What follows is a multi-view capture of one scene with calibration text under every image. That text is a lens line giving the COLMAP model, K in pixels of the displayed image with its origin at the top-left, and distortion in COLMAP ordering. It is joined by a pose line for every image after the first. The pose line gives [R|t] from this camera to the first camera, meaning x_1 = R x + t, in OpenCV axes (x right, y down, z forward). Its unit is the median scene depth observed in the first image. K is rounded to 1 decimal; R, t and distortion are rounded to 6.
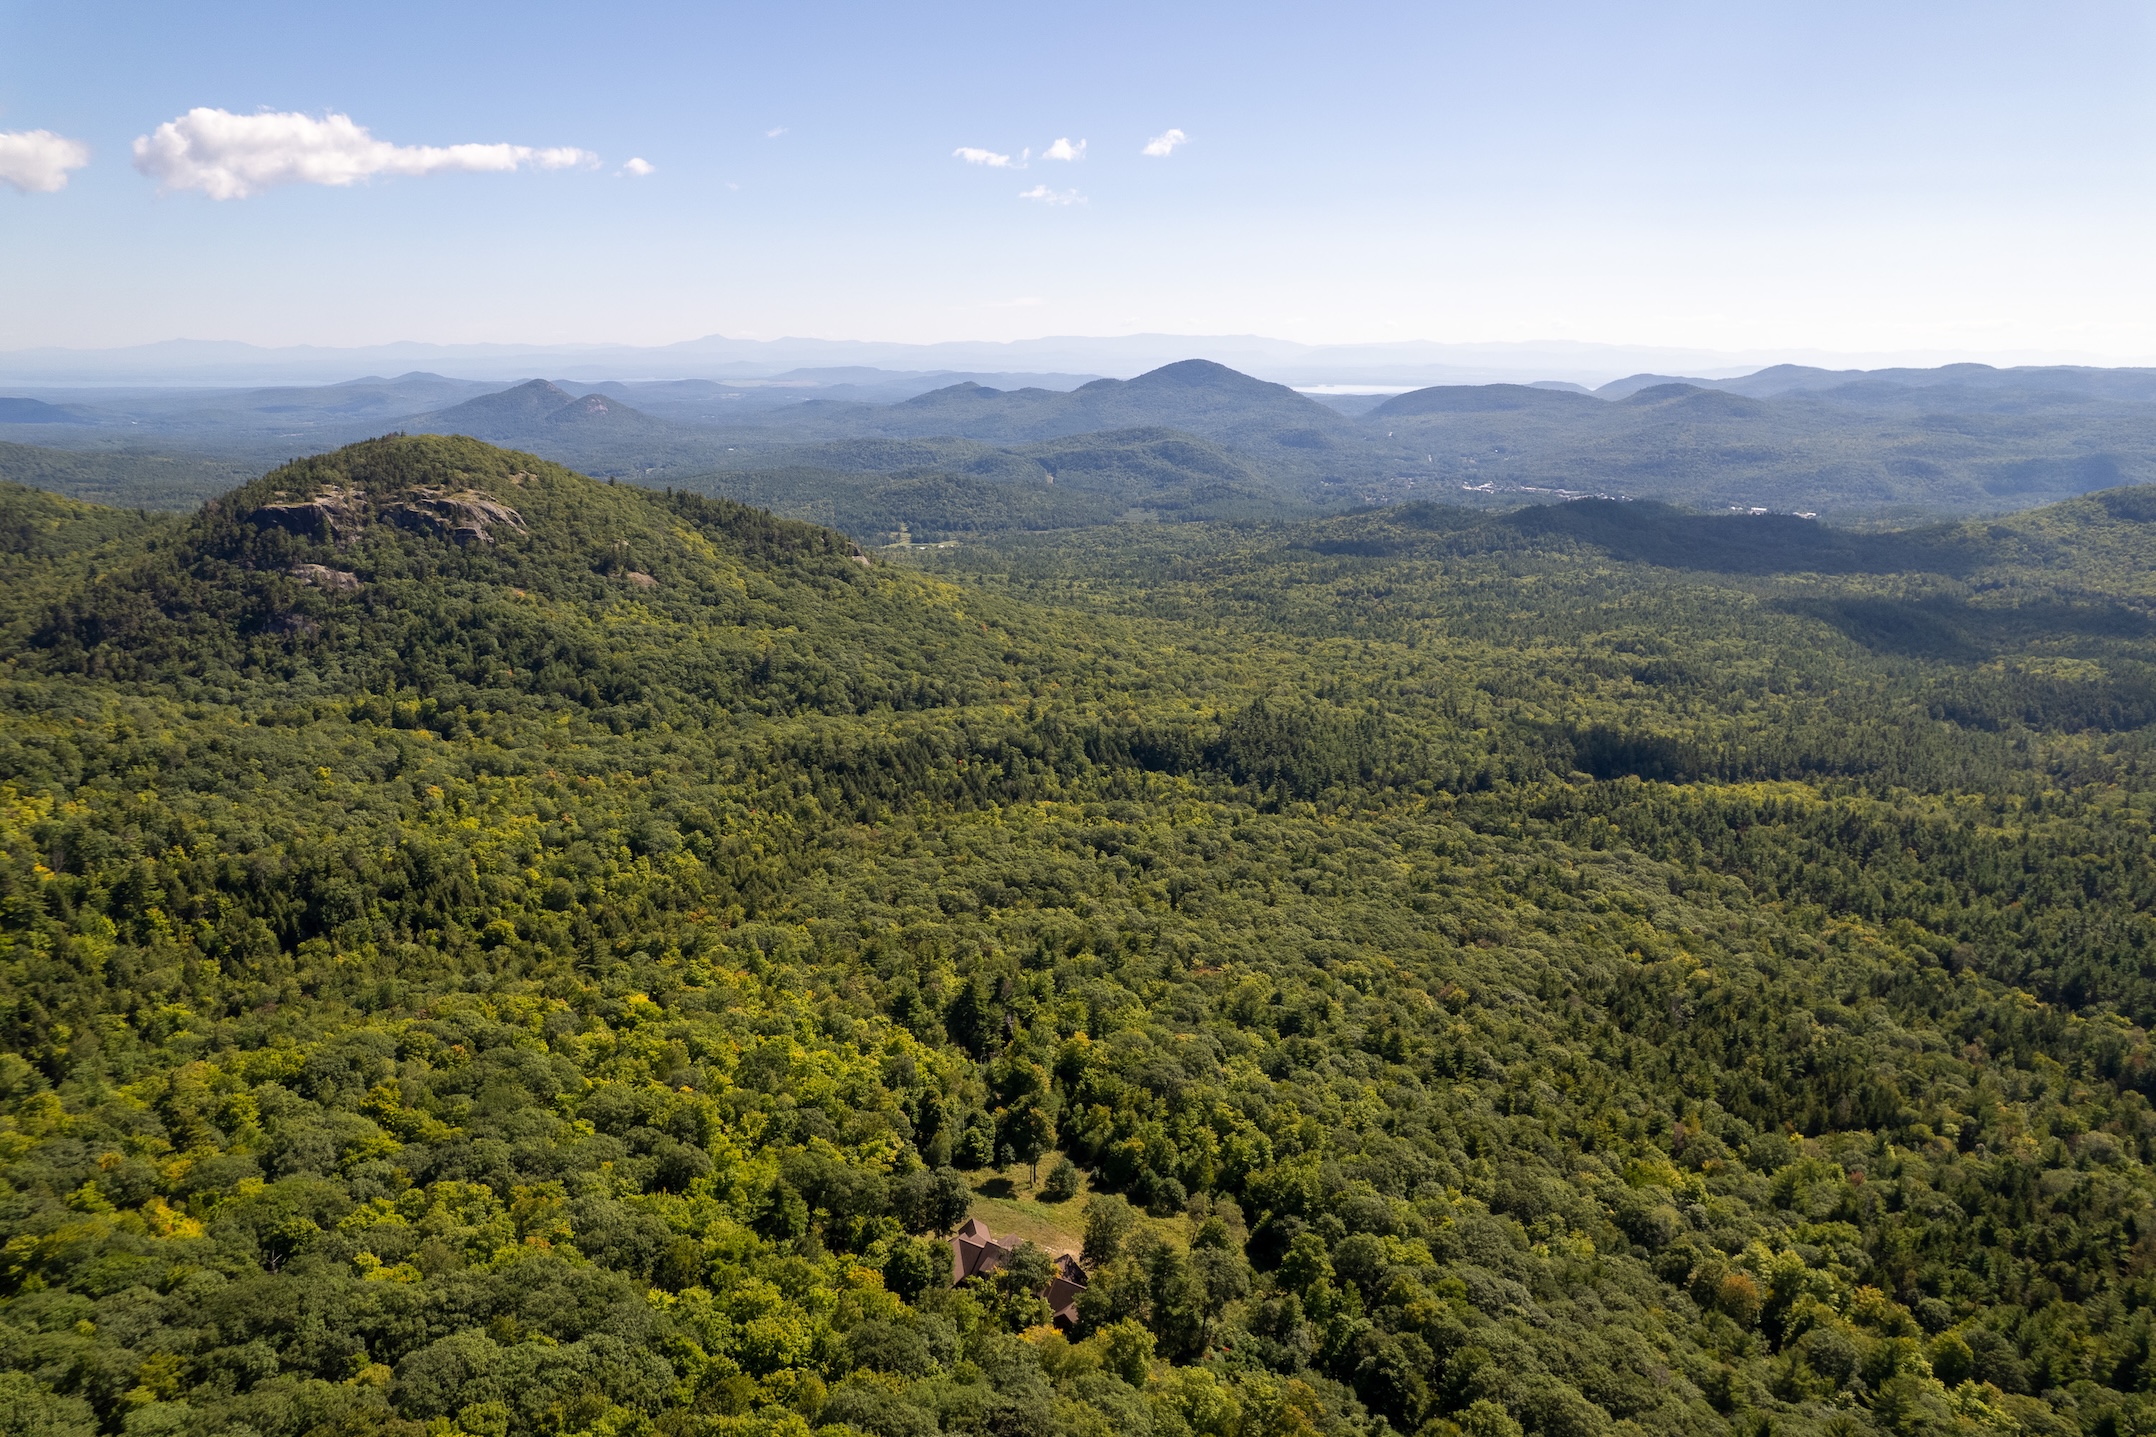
lens RADIAL K [[1400.5, 0, 1068.6], [0, 1400.5, 715.7], [0, 0, 1]] dist [-0.069381, 0.059953]
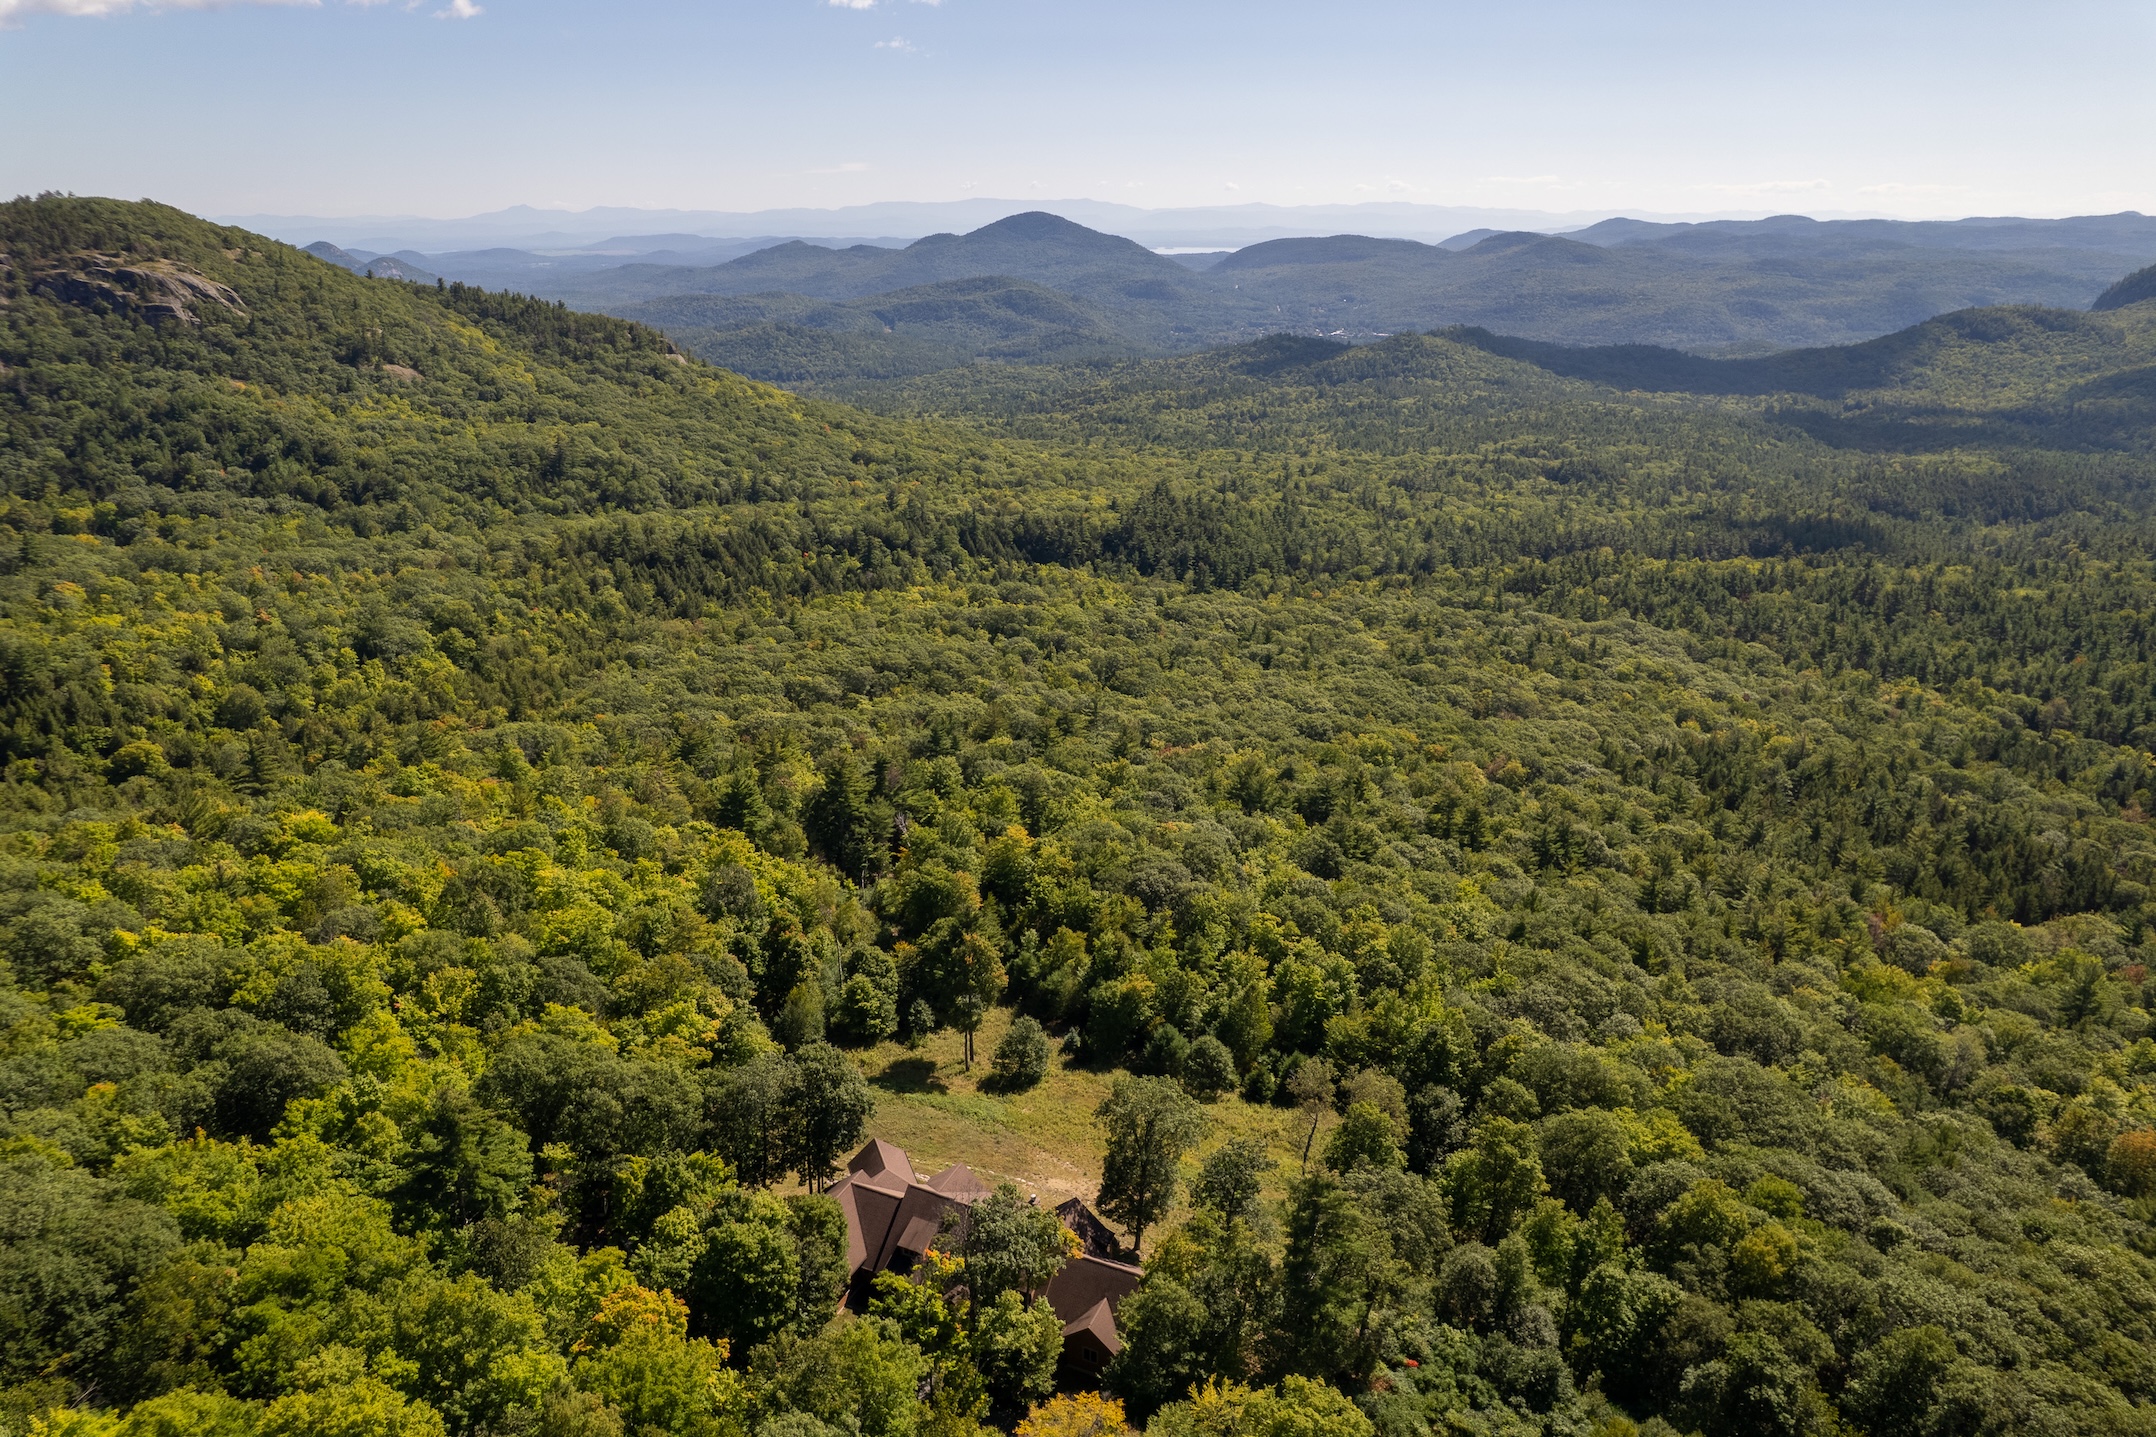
lens RADIAL K [[1400.5, 0, 1070.0], [0, 1400.5, 731.2], [0, 0, 1]] dist [-0.069381, 0.059953]
pose [[0.993378, -0.046530, 0.105051, -0.015438], [0.036064, 0.994393, 0.099411, 0.057508], [-0.109088, -0.094964, 0.989486, 0.174643]]
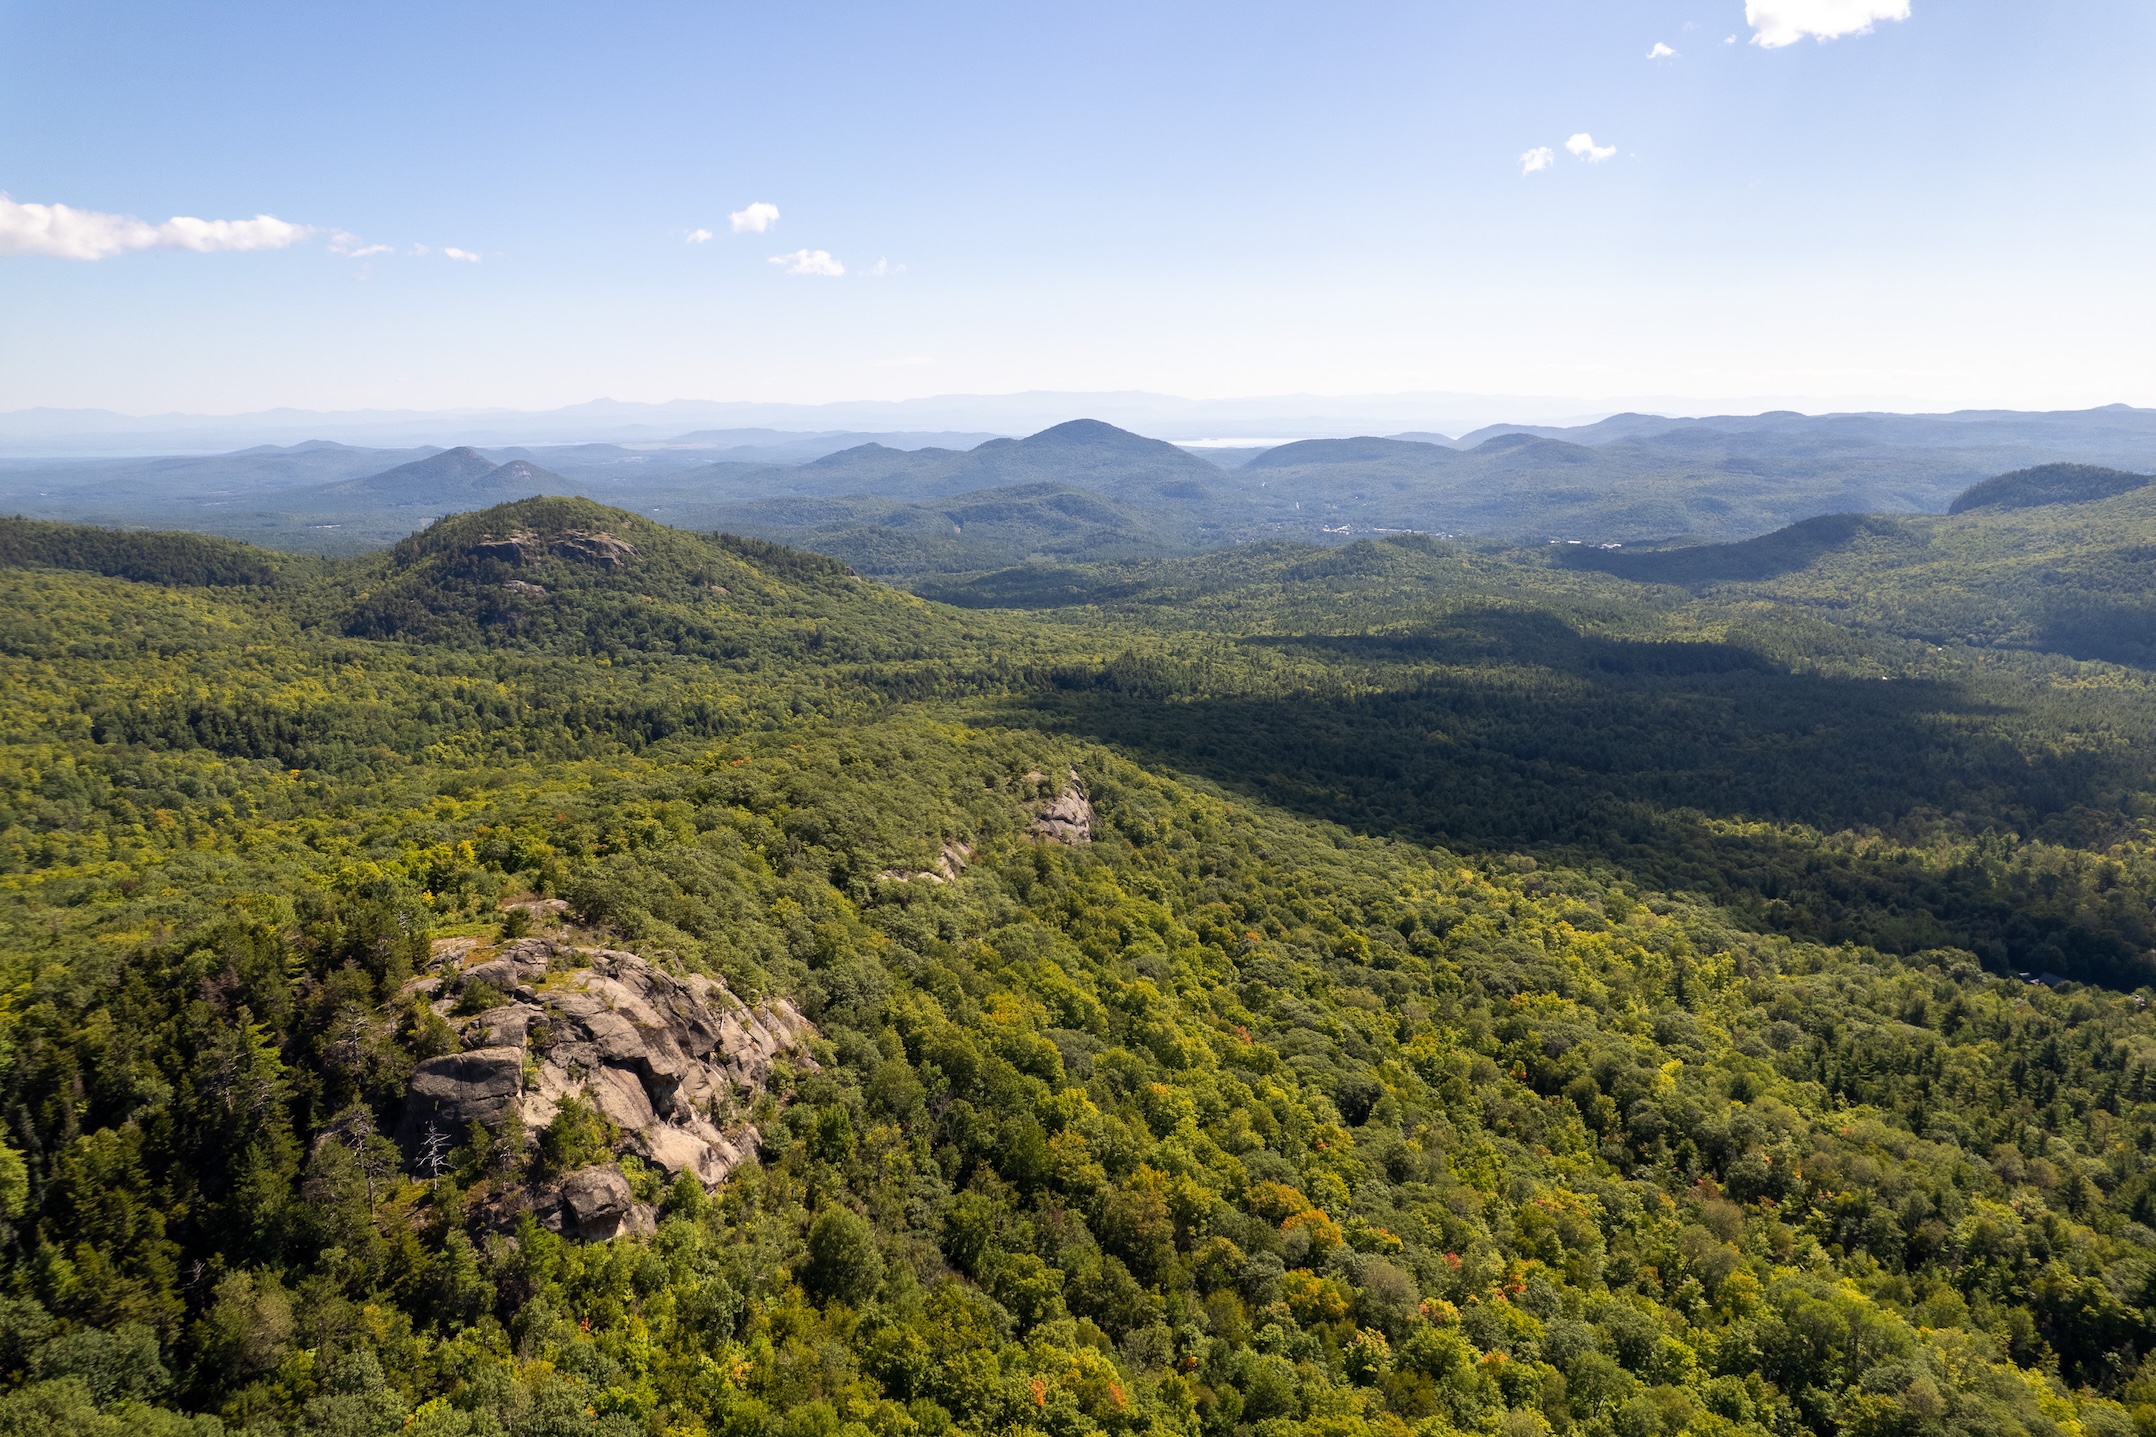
lens RADIAL K [[1400.5, 0, 1089.9], [0, 1400.5, 706.4], [0, 0, 1]] dist [-0.069381, 0.059953]
pose [[0.995706, -0.030923, 0.087258, -0.057155], [0.034799, 0.998458, -0.043253, 0.134821], [-0.085786, 0.046104, 0.995246, -0.662388]]
